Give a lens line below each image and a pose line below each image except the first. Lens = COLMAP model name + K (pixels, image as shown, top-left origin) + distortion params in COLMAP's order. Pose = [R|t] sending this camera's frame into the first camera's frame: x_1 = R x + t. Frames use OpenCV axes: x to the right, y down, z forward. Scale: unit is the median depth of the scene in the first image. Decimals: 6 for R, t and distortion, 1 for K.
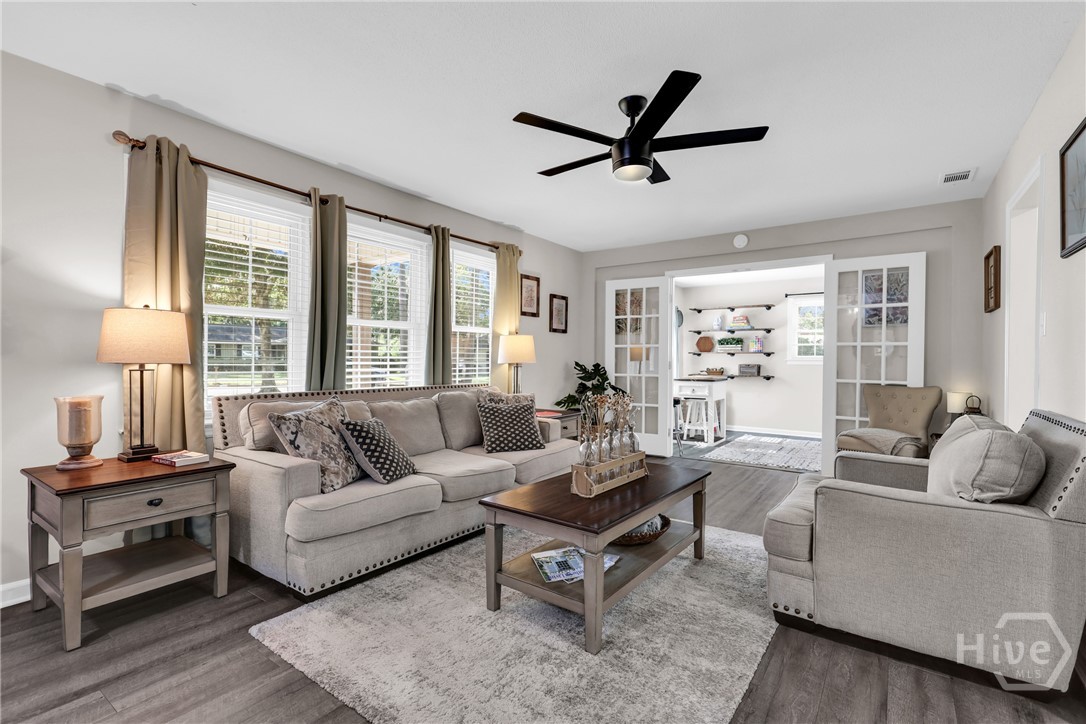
lens RADIAL K [[503.6, 0, 543.5], [0, 503.6, 362.6], [0, 0, 1]] dist [0.000299, 0.000624]
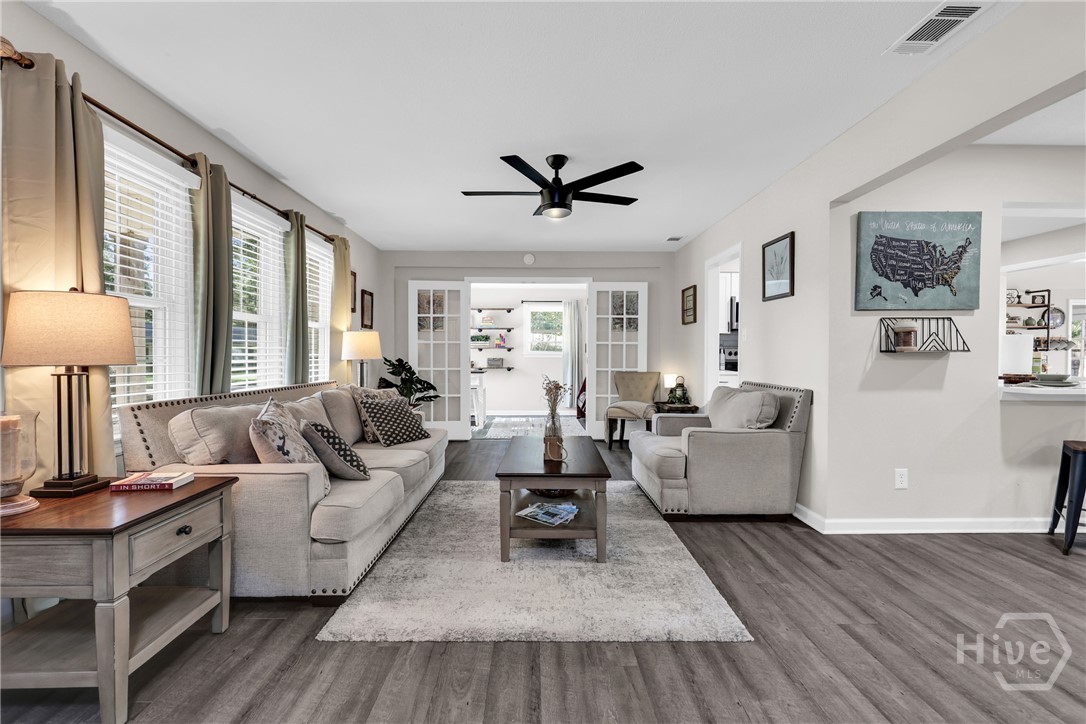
lens RADIAL K [[503.6, 0, 542.1], [0, 503.6, 360.7], [0, 0, 1]] dist [0.000299, 0.000624]
pose [[0.797725, -0.012940, 0.602882, -0.519495], [0.007825, 0.999908, 0.011107, -0.006388], [-0.602970, -0.004143, 0.797753, -0.017982]]
